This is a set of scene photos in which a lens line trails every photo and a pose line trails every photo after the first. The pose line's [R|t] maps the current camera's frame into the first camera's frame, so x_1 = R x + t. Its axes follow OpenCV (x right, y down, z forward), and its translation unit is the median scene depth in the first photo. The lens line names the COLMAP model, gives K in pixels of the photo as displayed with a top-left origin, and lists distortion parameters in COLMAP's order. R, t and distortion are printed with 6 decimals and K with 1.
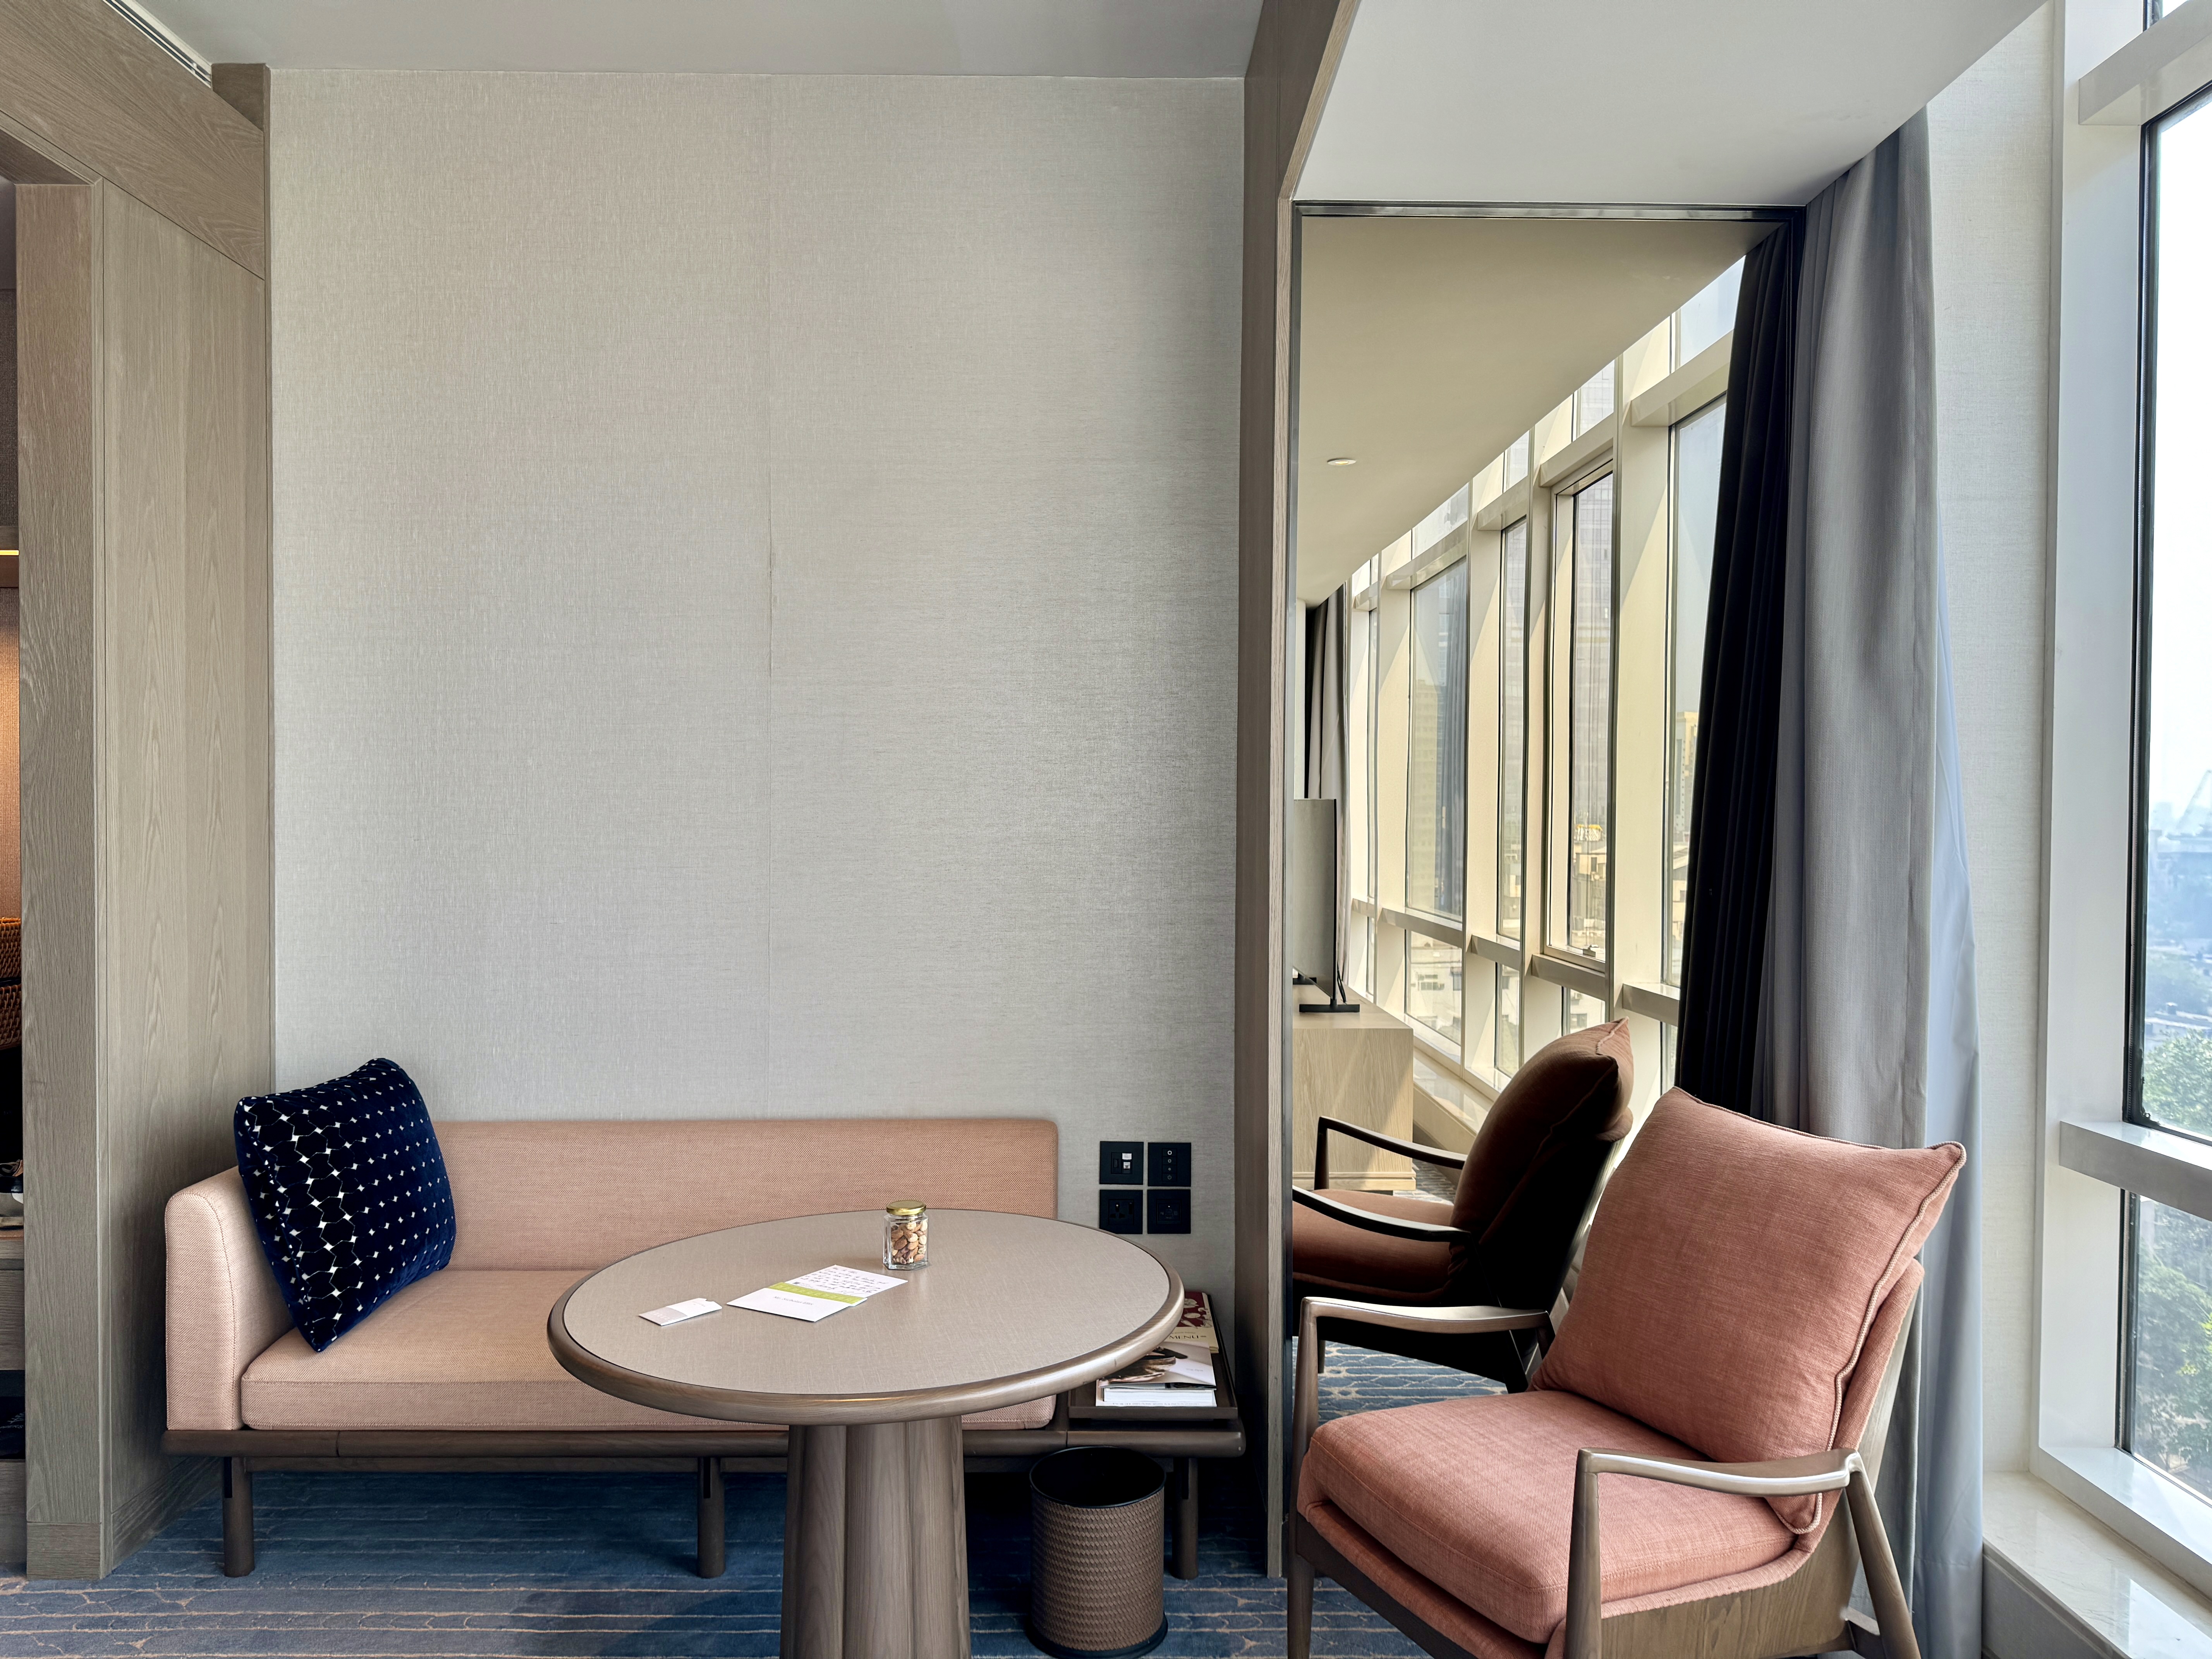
lens RADIAL K [[1547.9, 0, 1098.6], [0, 1547.9, 844.3], [0, 0, 1]] dist [0.080284, -0.117416]
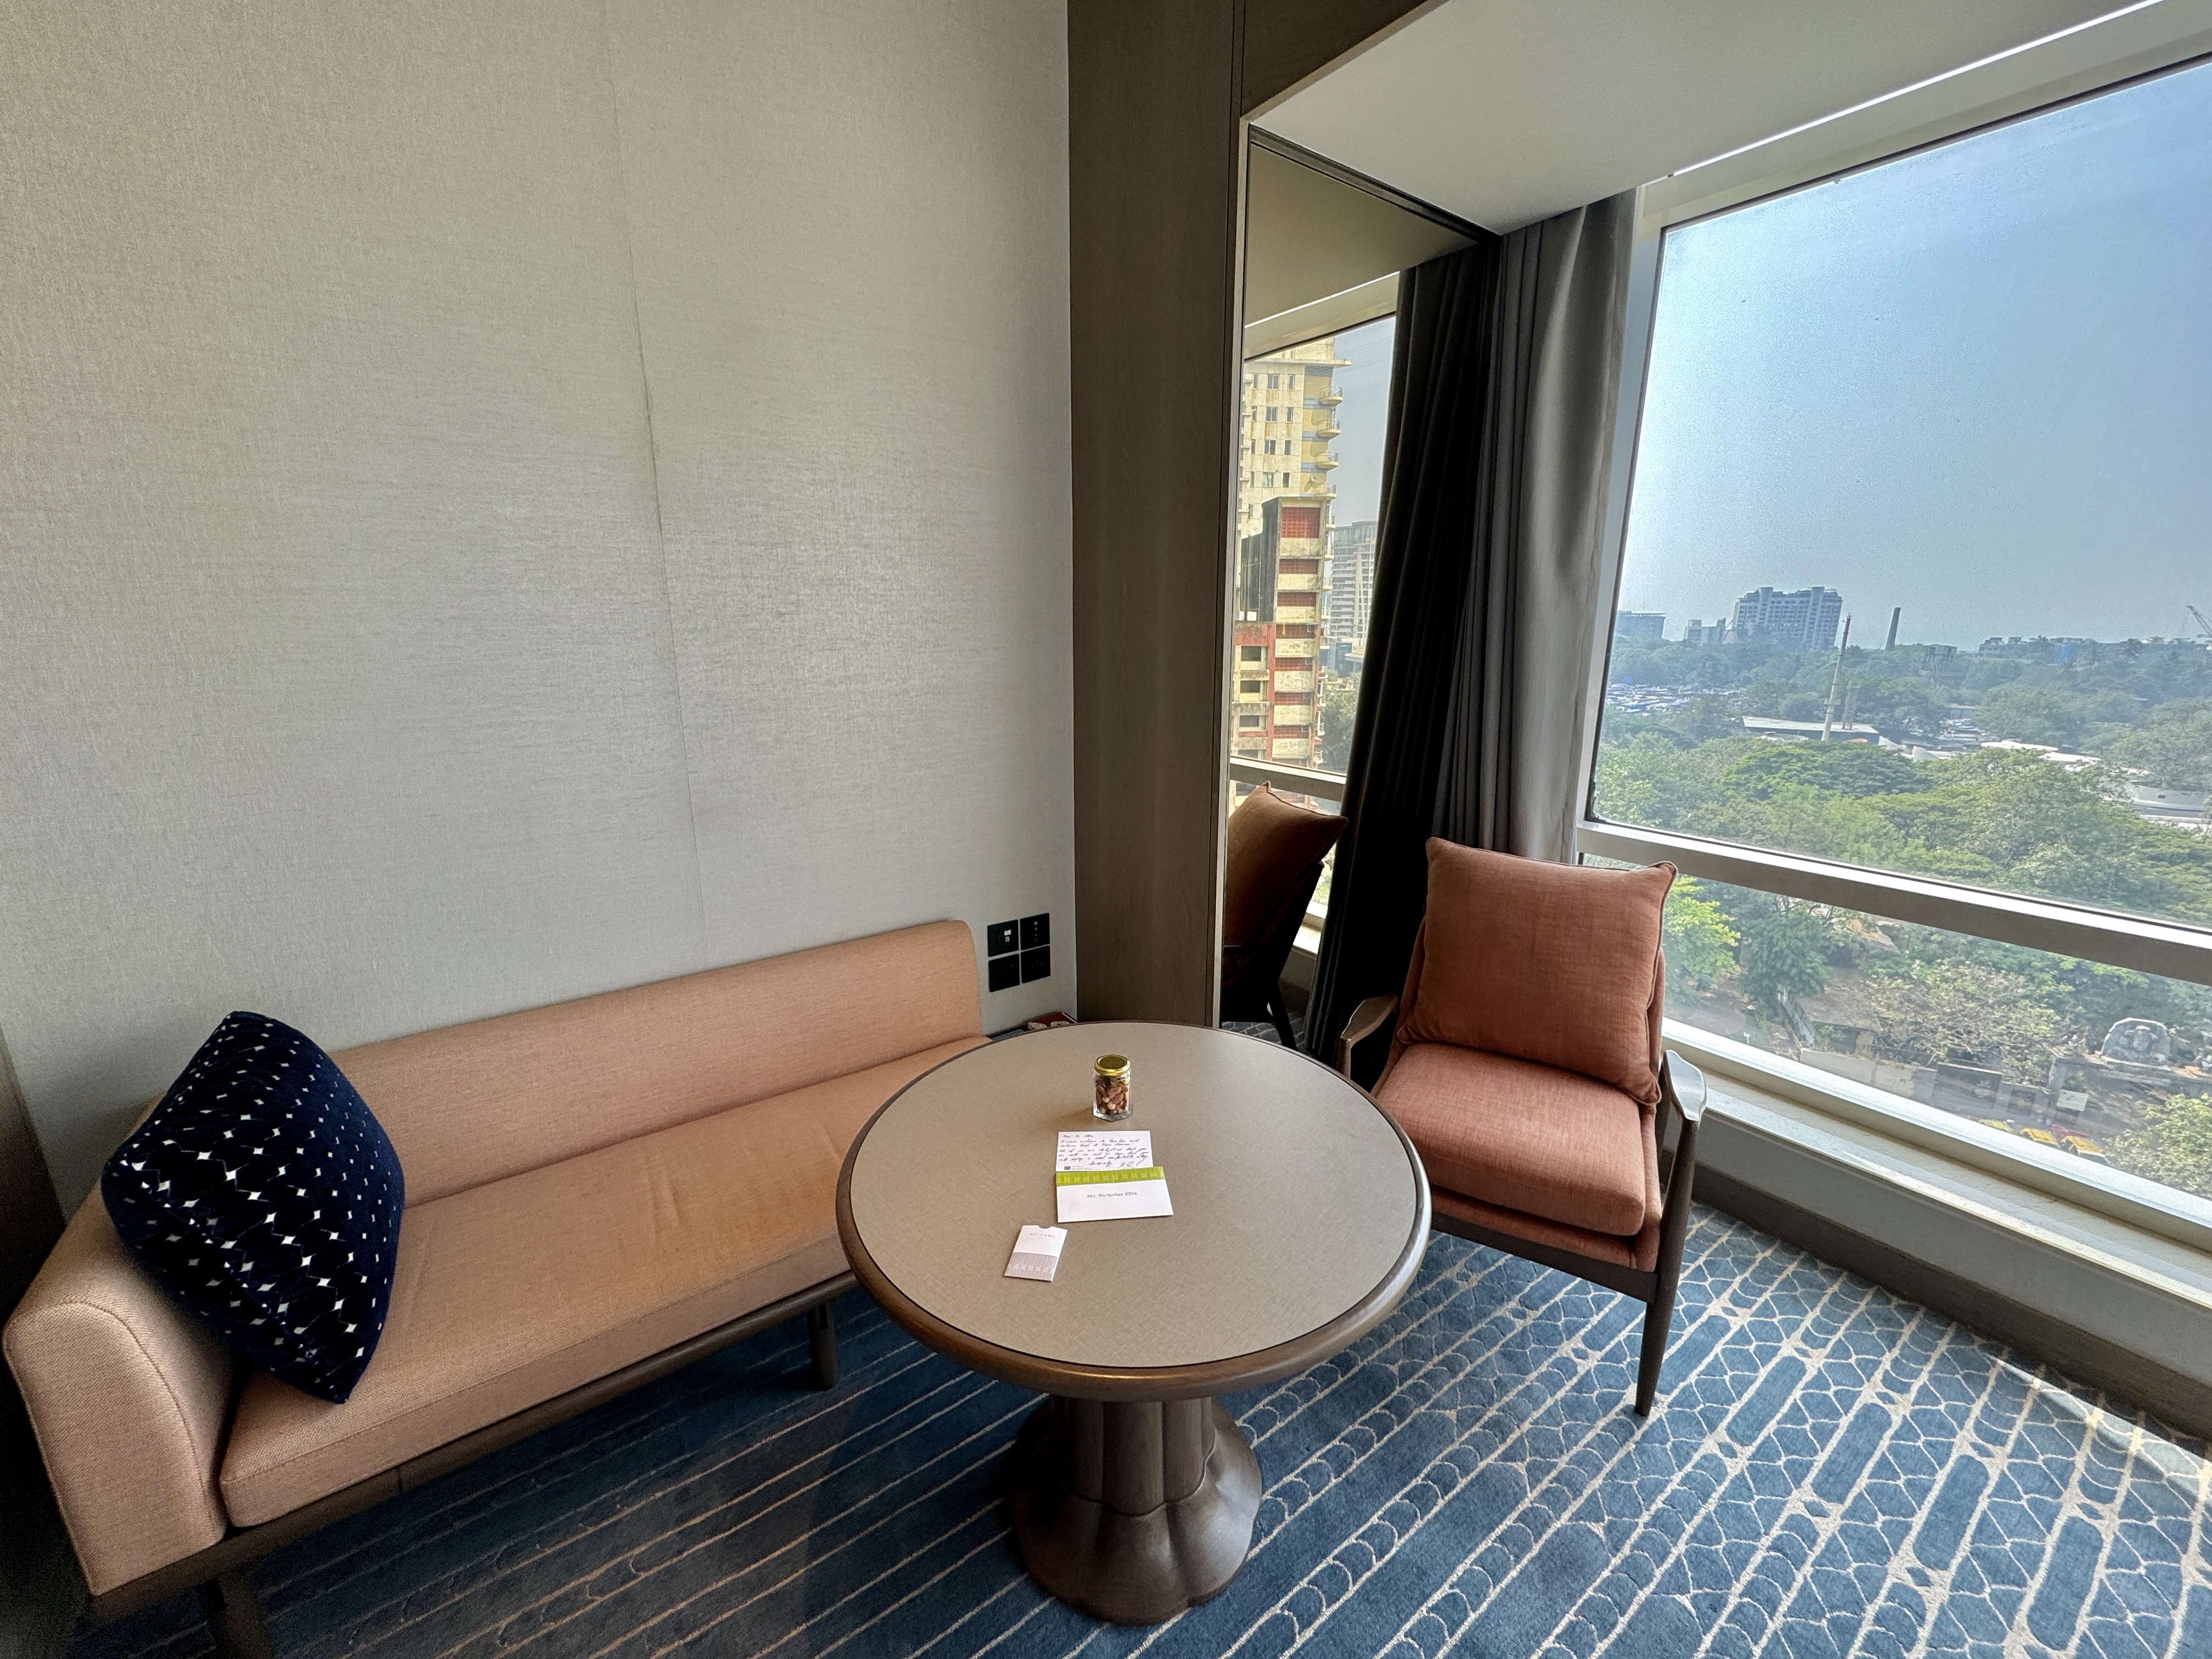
lens RADIAL K [[881.4, 0, 1106.0], [0, 881.4, 829.5], [0, 0, 1]] dist [-0.010297, 0.002372]
pose [[0.814398, -0.143892, 0.562184, -0.380743], [0.018644, 0.974759, 0.222482, -0.054781], [-0.580007, -0.170707, 0.796524, 0.456316]]
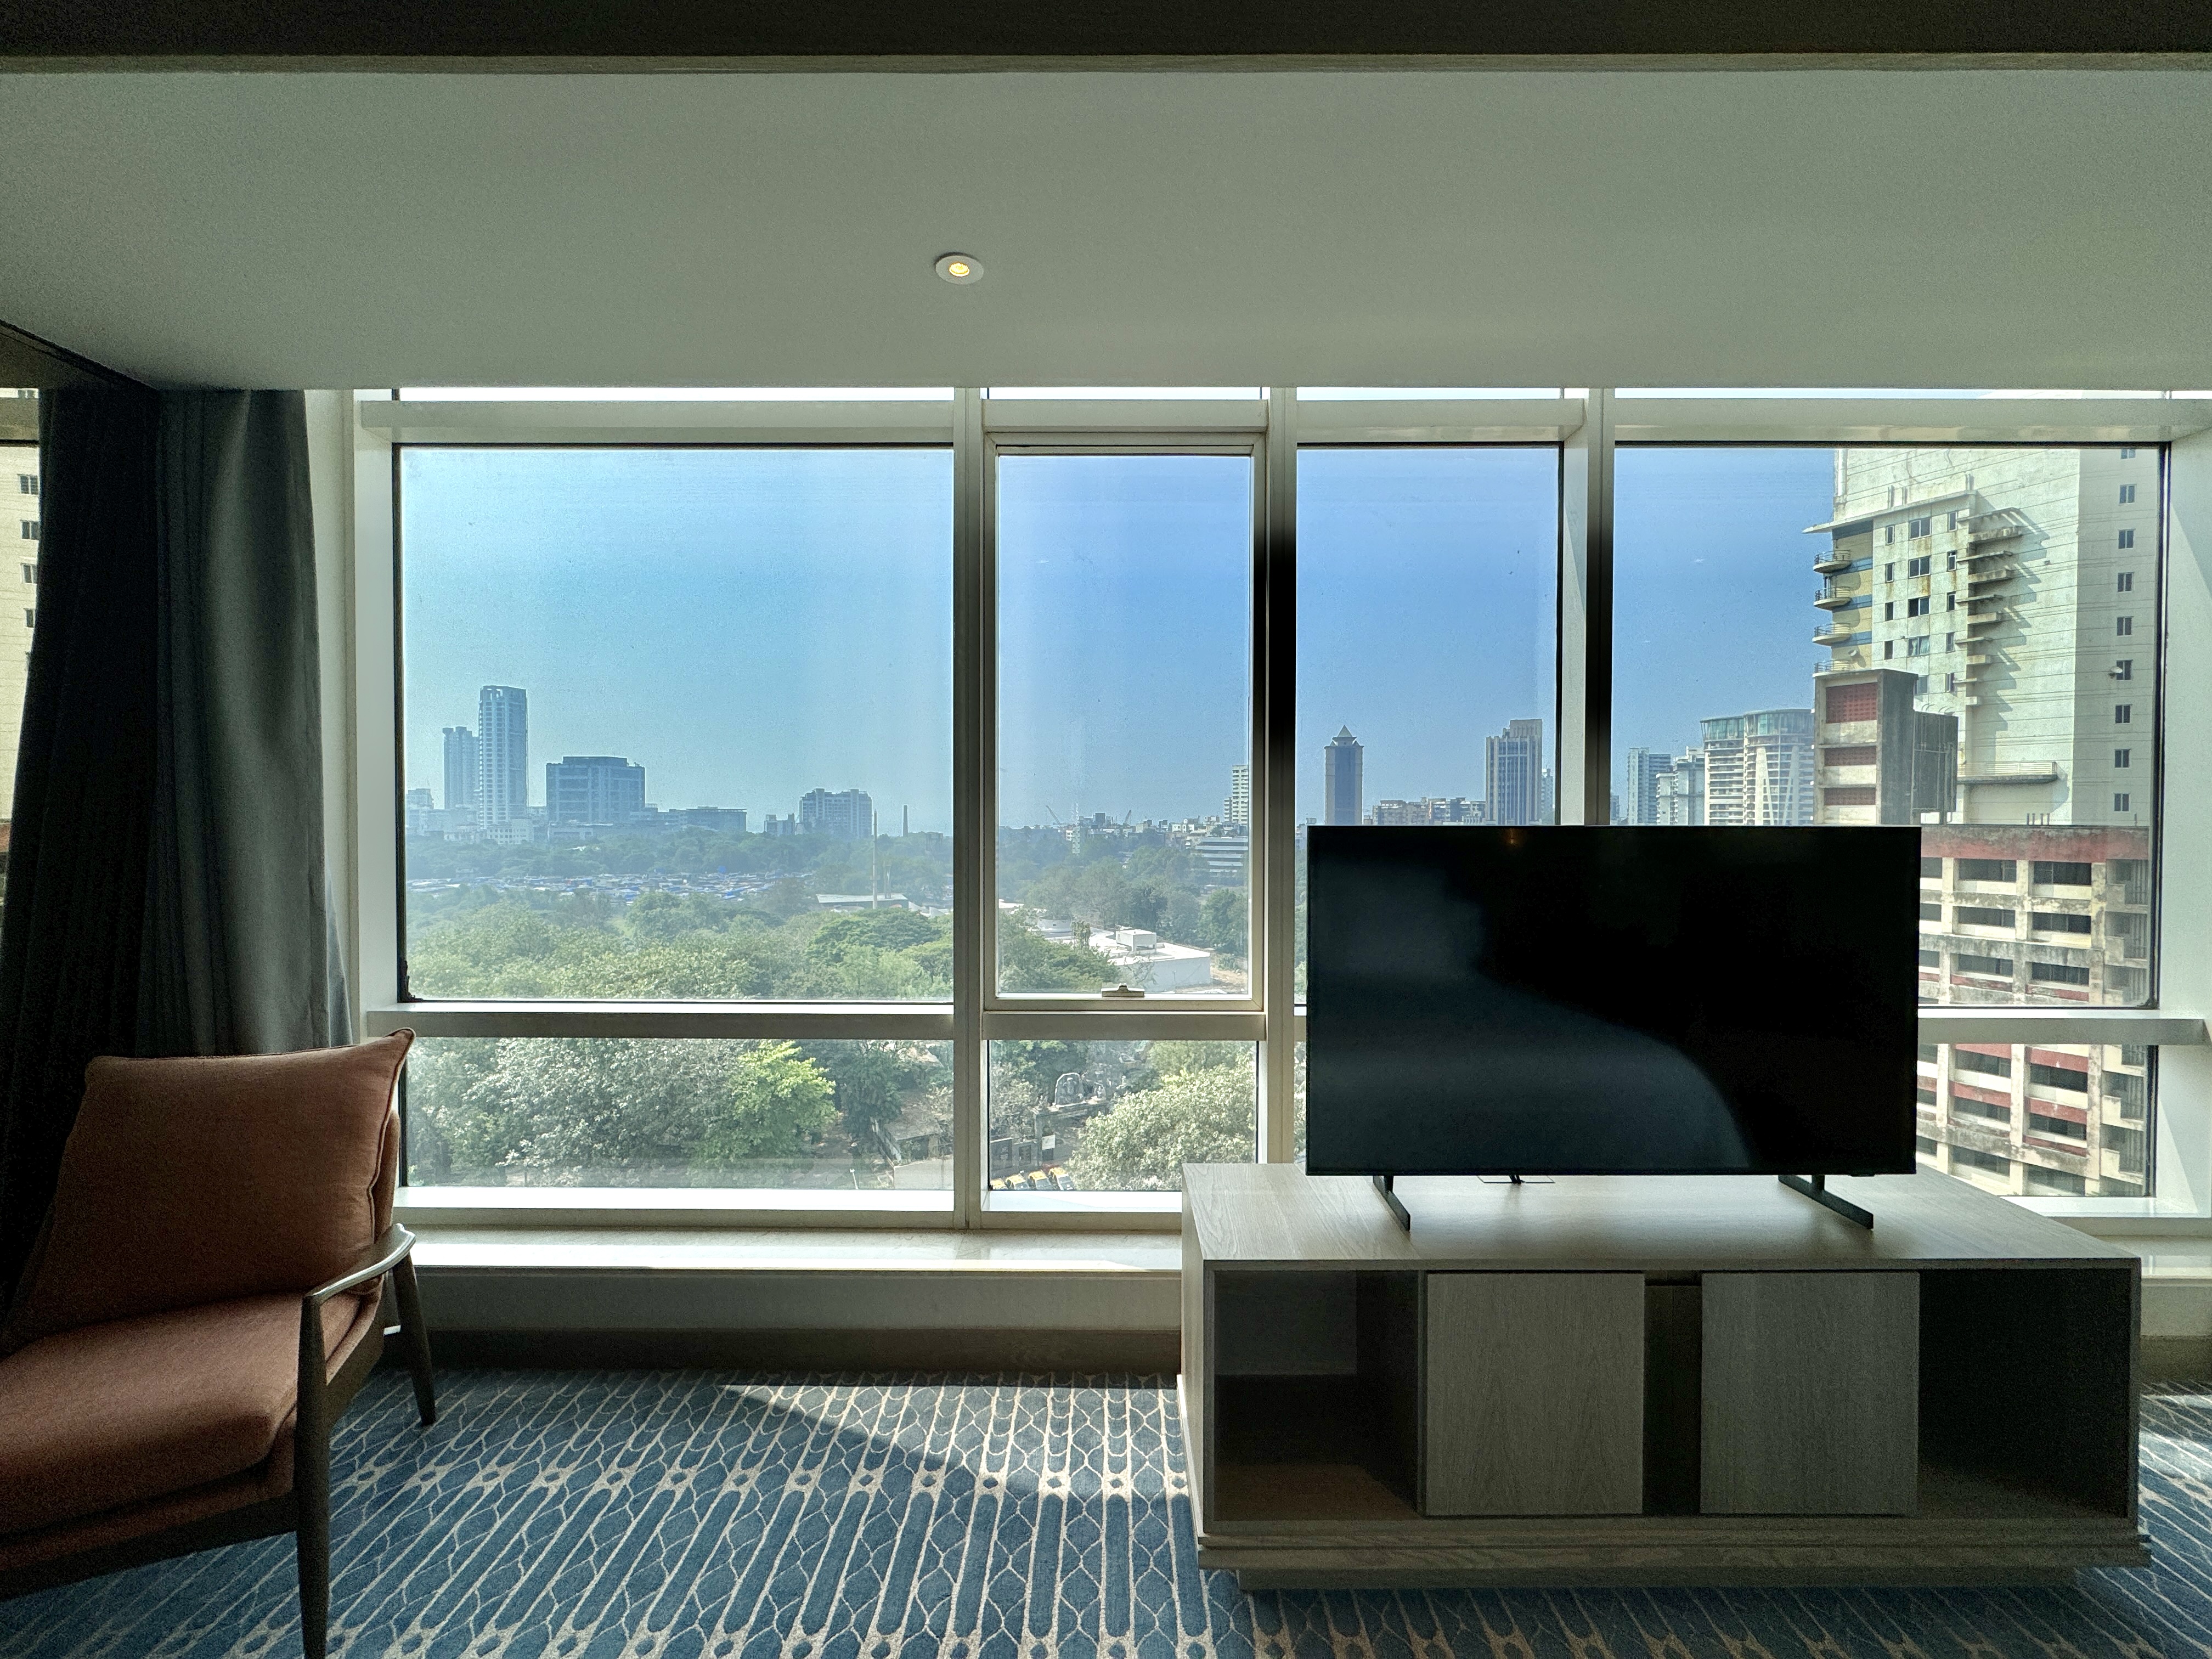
lens RADIAL K [[876.8, 0, 1107.1], [0, 876.8, 825.6], [0, 0, 1]] dist [0.000984, 0.000288]
pose [[0.003381, -0.021382, 0.999766, -0.312787], [0.017825, 0.999614, 0.021319, -0.029720], [-0.999835, 0.017749, 0.003760, 0.173570]]
